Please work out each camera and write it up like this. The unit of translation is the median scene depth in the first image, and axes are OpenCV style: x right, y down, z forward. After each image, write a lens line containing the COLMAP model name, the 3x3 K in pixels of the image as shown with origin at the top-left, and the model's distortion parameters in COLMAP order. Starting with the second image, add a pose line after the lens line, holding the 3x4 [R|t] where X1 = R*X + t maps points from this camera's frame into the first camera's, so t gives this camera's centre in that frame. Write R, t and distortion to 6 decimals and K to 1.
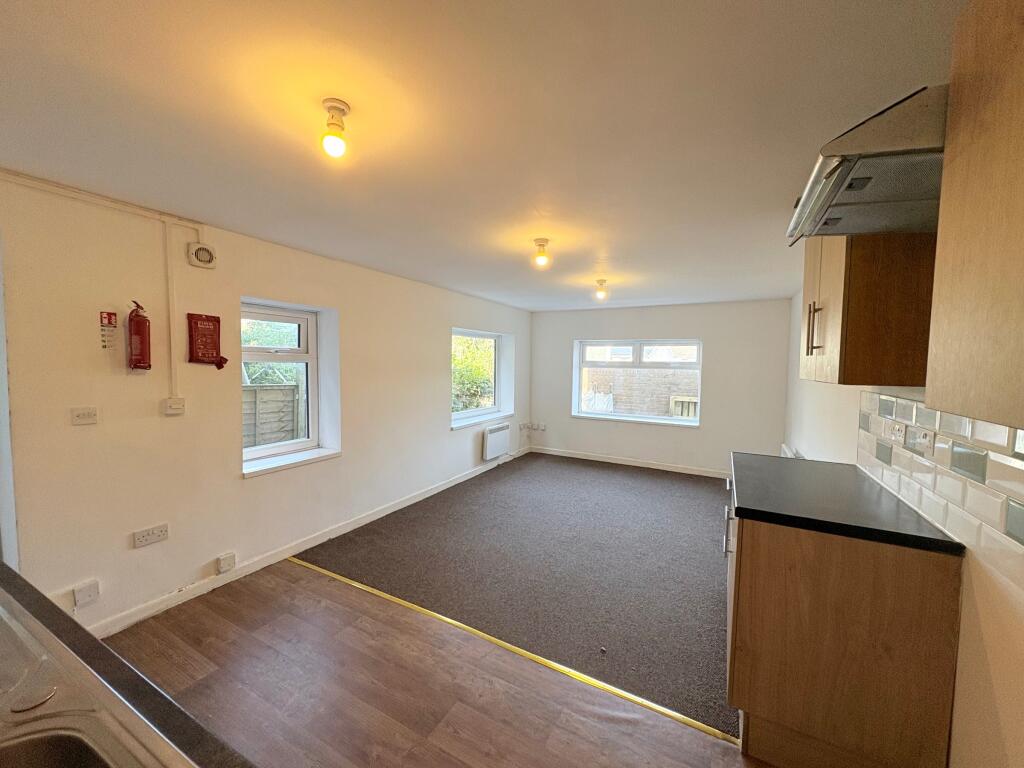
lens RADIAL K [[407.7, 0, 511.2], [0, 407.7, 384.6], [0, 0, 1]] dist [0.000965, -0.000118]
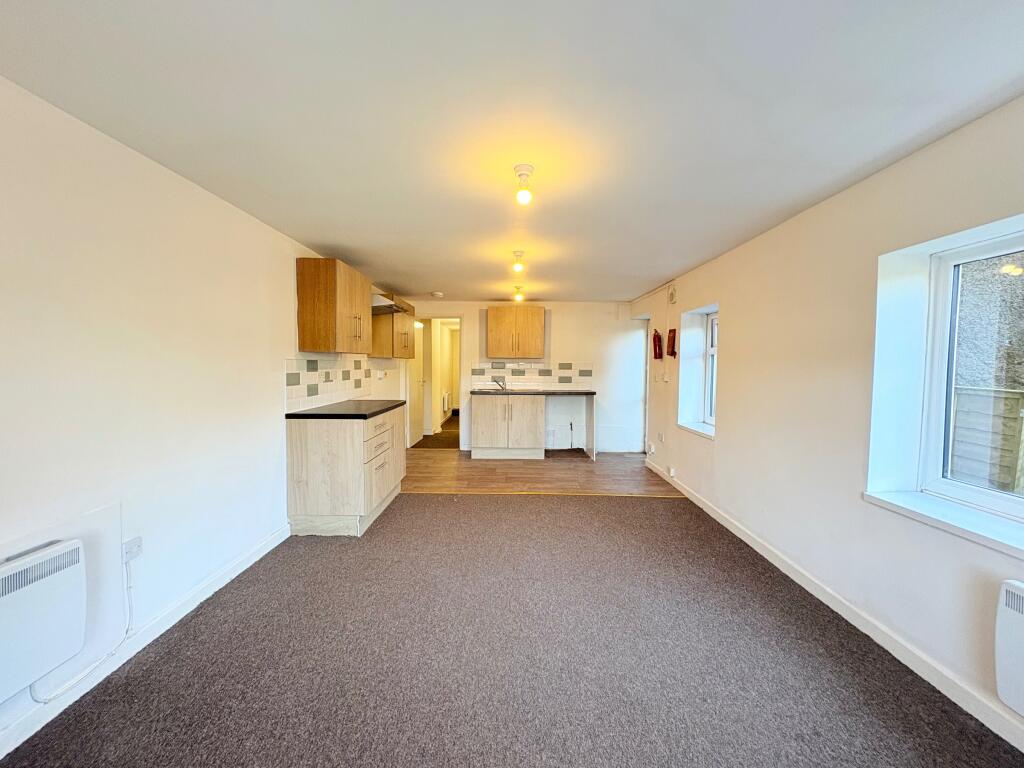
lens RADIAL K [[407.7, 0, 511.2], [0, 407.7, 384.6], [0, 0, 1]] dist [0.000965, -0.000118]
pose [[-0.887866, -0.002450, -0.460096, 0.461951], [-0.049268, 0.994743, 0.089776, -0.033191], [0.457457, 0.102377, -0.883319, 1.453414]]
